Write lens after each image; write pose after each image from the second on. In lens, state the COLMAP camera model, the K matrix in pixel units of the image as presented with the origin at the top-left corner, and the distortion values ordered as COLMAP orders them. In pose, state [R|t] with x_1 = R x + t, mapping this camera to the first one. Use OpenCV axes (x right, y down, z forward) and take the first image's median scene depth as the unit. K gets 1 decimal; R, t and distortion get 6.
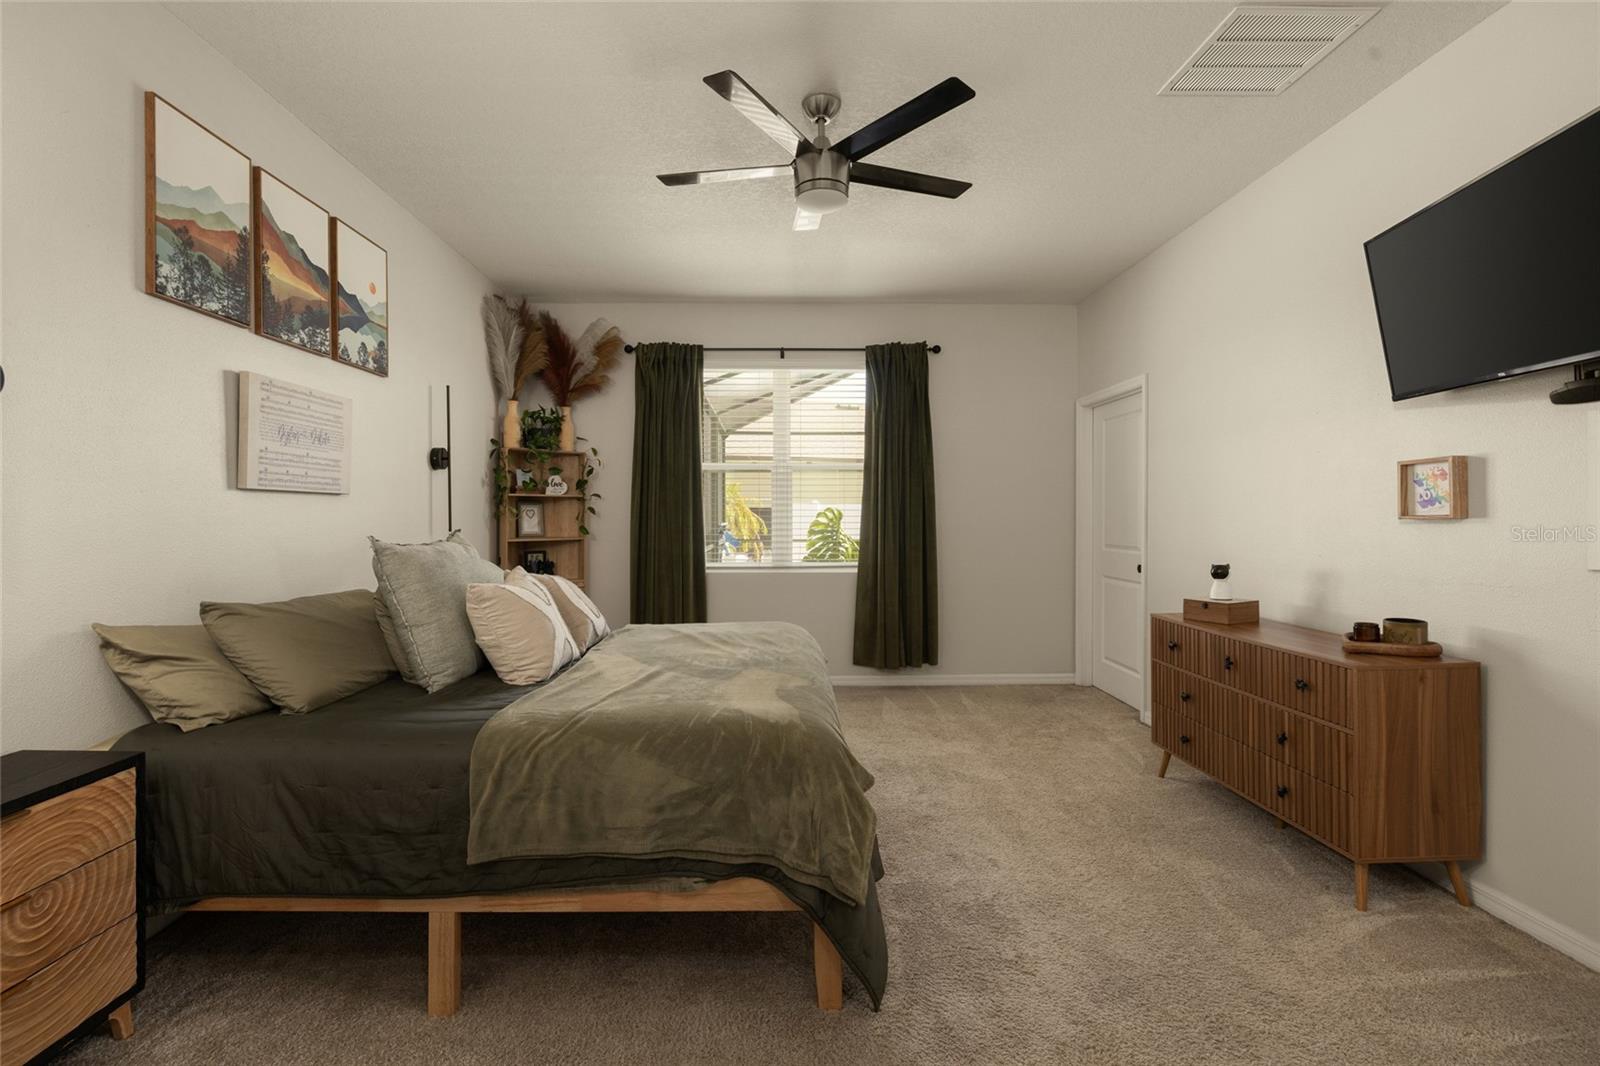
lens RADIAL K [[728.9, 0, 800.9], [0, 728.9, 529.1], [0, 0, 1]] dist [-0.012586, 0.002183]
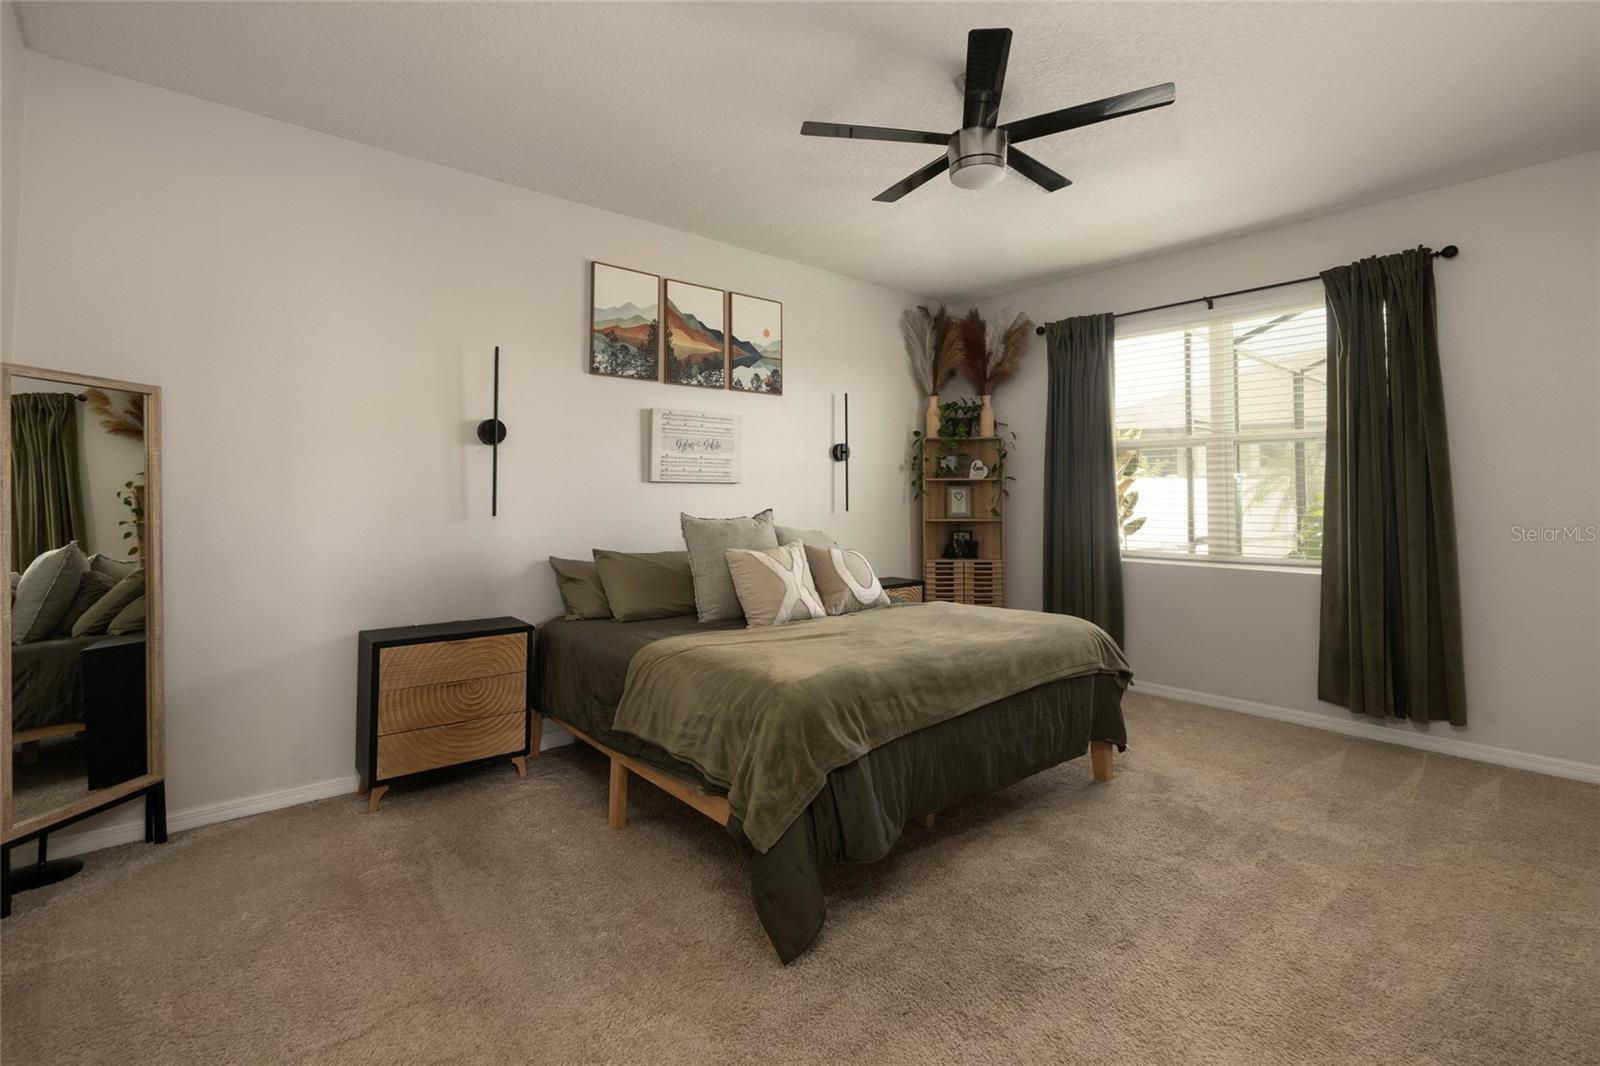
lens RADIAL K [[728.9, 0, 769.4], [0, 728.9, 478.6], [0, 0, 1]] dist [-0.012586, 0.002183]
pose [[0.620828, -0.019129, -0.783713, 0.474367], [-0.014661, 0.999244, -0.036003, -0.005893], [0.783809, 0.033842, 0.620079, 0.149626]]
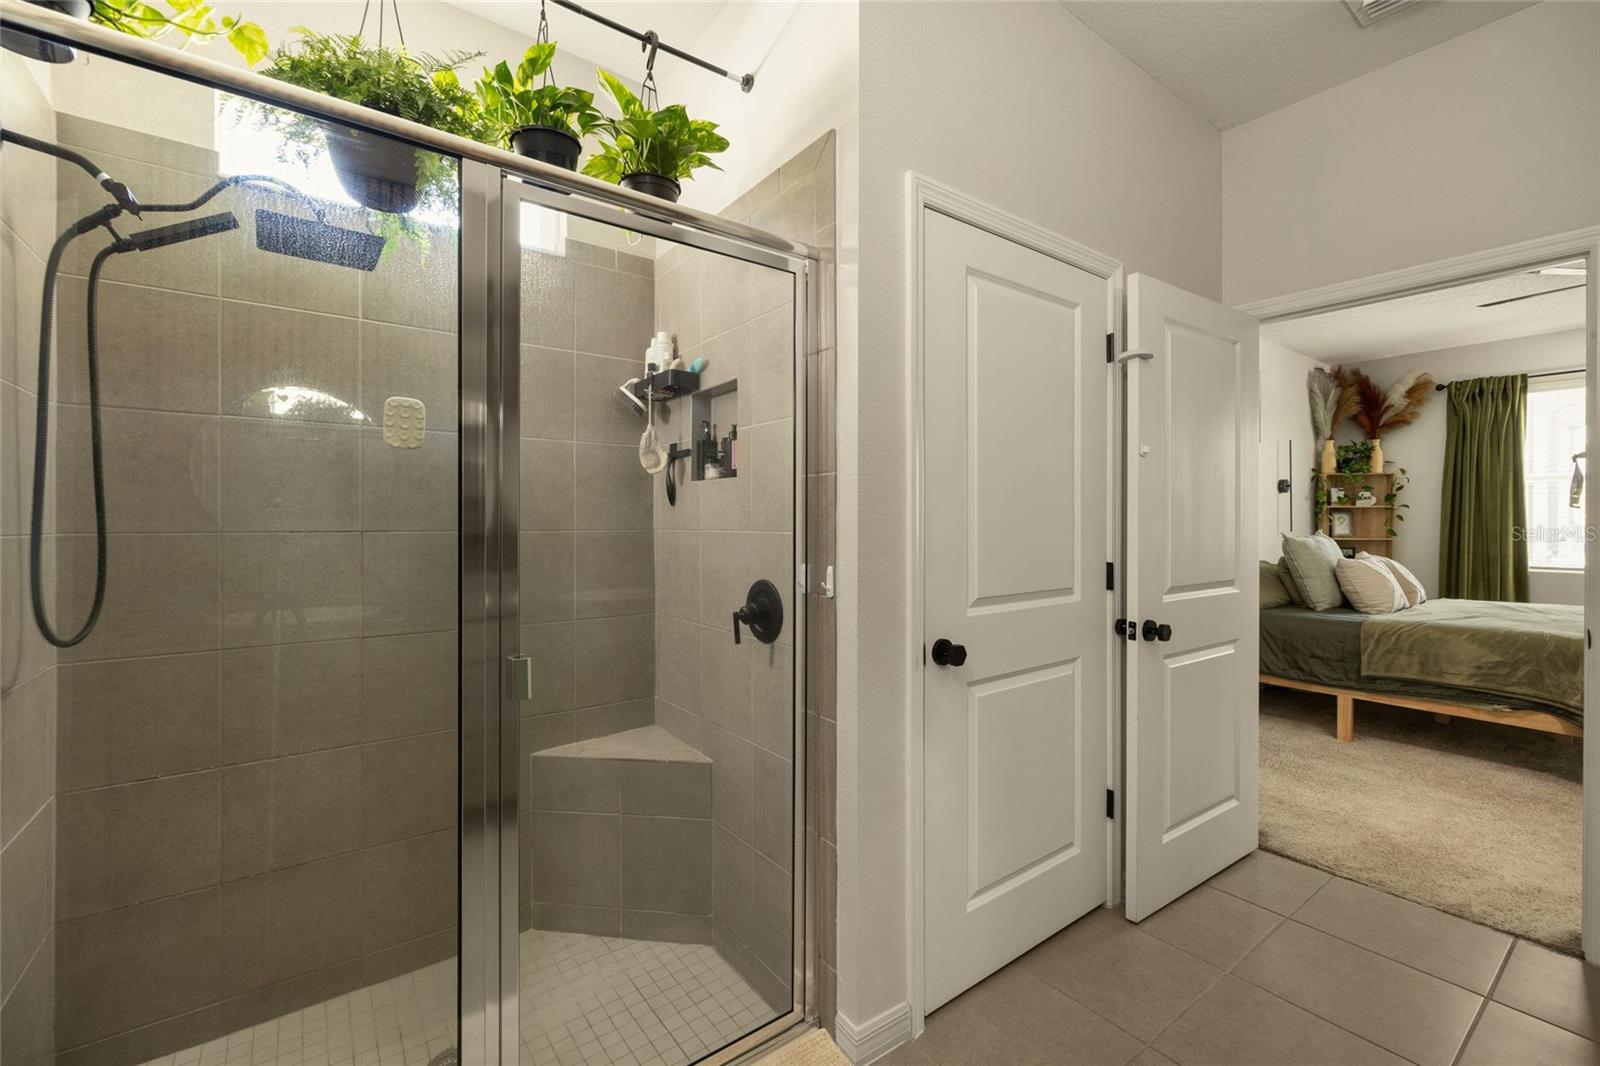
lens RADIAL K [[671.0, 0, 804.6], [0, 671.0, 525.2], [0, 0, 1]] dist [-0.001751, 0.000169]
pose [[0.566434, 0.005219, -0.824091, 0.140629], [-0.014992, 0.999880, -0.003972, 0.012305], [0.823971, 0.014605, 0.566444, -0.817760]]
